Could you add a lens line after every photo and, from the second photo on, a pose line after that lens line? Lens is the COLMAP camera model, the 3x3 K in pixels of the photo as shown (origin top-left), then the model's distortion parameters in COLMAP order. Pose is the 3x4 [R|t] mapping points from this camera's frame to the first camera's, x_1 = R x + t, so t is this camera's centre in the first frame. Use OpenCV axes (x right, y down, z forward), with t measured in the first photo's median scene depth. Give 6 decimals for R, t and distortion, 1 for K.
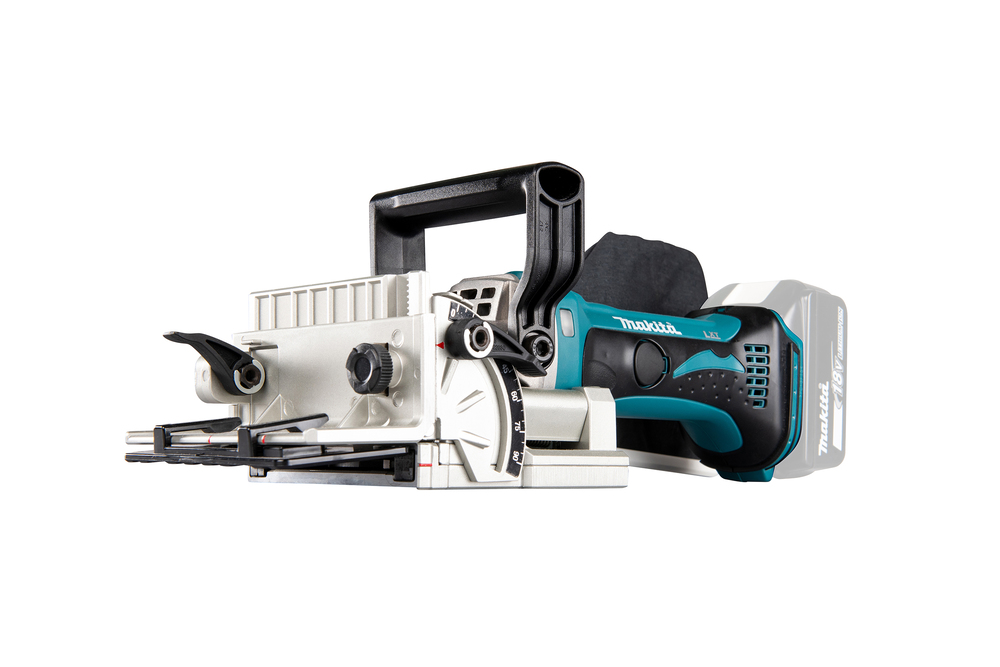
lens RADIAL K [[1453.1, 0, 500.0], [0, 1453.1, 333.5], [0, 0, 1]] dist [0.010569, 0.003047]
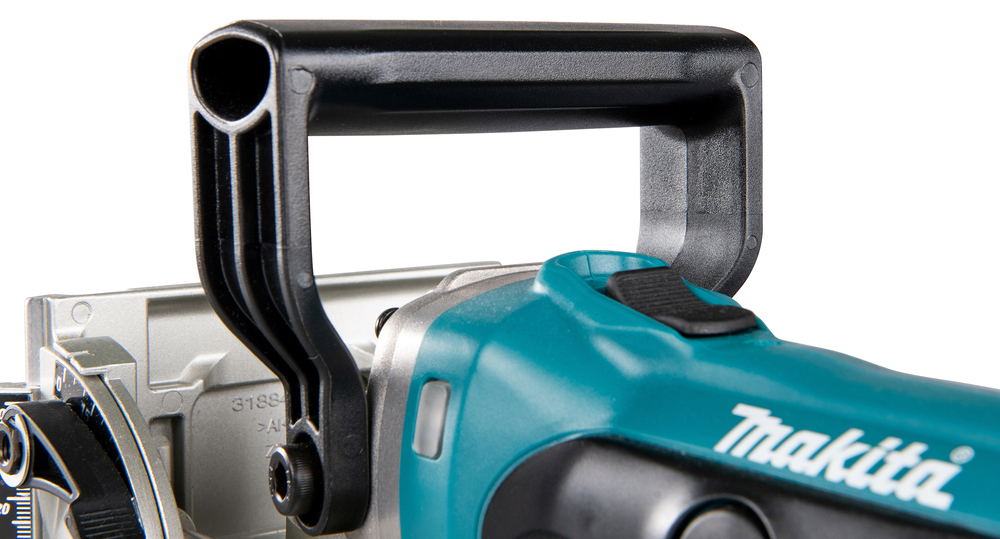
lens RADIAL K [[1958.1, 0, 500.2], [0, 1958.1, 167.8], [0, 0, 1]] dist [0.048331, 0.278093]
pose [[-0.117740, 0.047494, -0.991908, 0.446853], [0.079769, 0.996080, 0.038226, -0.073953], [0.989835, -0.074623, -0.121067, 0.902200]]
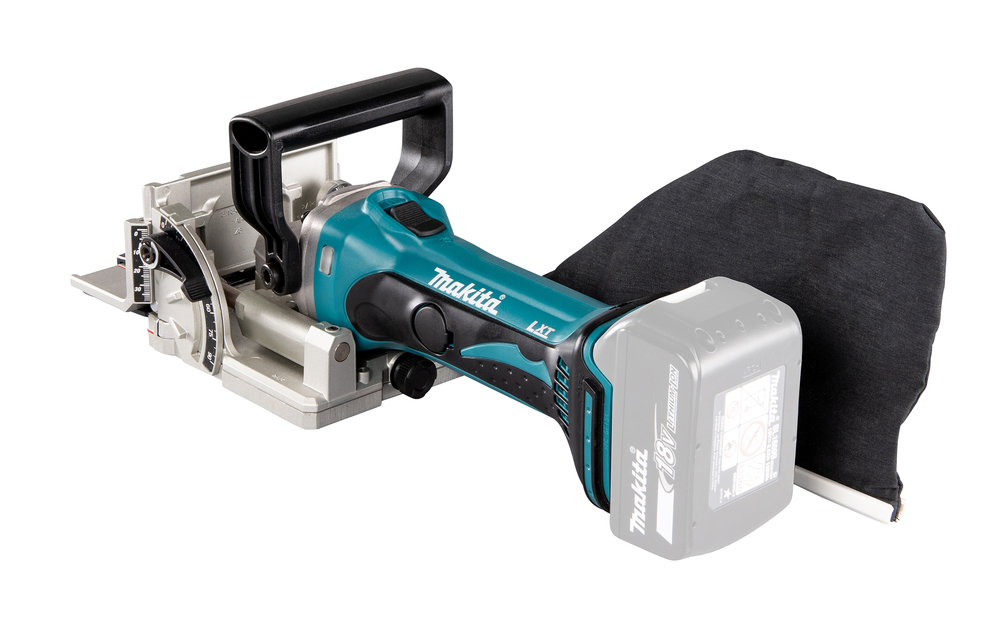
lens RADIAL K [[2328.2, 0, 500.0], [0, 2328.2, 314.0], [0, 0, 1]] dist [-0.054661, -0.214218]
pose [[-0.002026, 0.386447, -0.922310, 1.294850], [0.054677, 0.920975, 0.385767, -0.492497], [0.998502, -0.049648, -0.022996, 0.963376]]
